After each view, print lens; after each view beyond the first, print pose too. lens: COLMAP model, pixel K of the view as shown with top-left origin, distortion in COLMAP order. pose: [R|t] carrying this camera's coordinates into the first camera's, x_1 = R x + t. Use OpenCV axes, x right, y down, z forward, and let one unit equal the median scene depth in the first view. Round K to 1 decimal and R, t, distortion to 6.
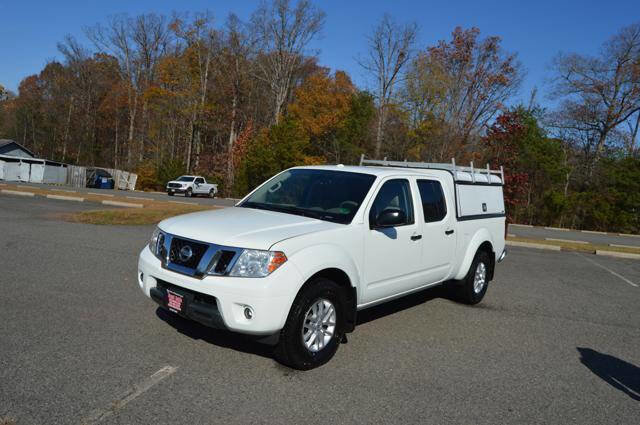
lens RADIAL K [[508.5, 0, 330.0], [0, 508.5, 206.0], [0, 0, 1]] dist [-0.090299, 0.031658]
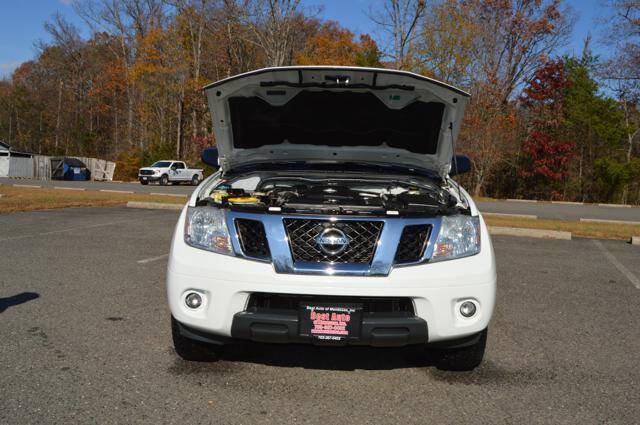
lens RADIAL K [[550.0, 0, 330.2], [0, 550.0, 206.5], [0, 0, 1]] dist [-0.084451, 0.025870]
pose [[0.995057, -0.039887, -0.090945, 0.071556], [0.042253, 0.998813, 0.024241, 0.006442], [0.089870, -0.027964, 0.995561, 0.099087]]
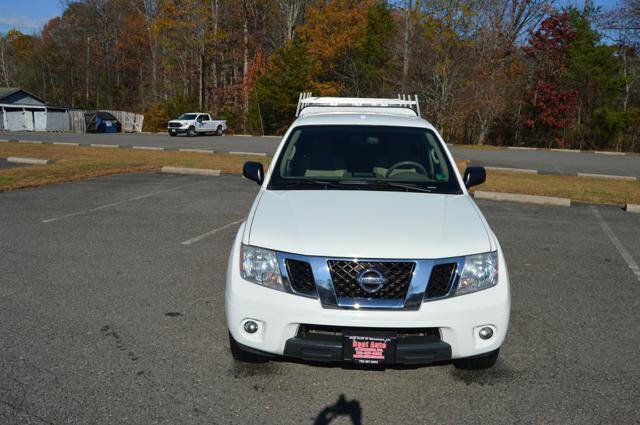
lens RADIAL K [[508.5, 0, 328.2], [0, 508.5, 211.5], [0, 0, 1]] dist [-0.090299, 0.031658]
pose [[0.991817, -0.036245, -0.122417, 0.069158], [0.054503, 0.987294, 0.149263, -0.005899], [0.115451, -0.154714, 0.981190, 0.096920]]
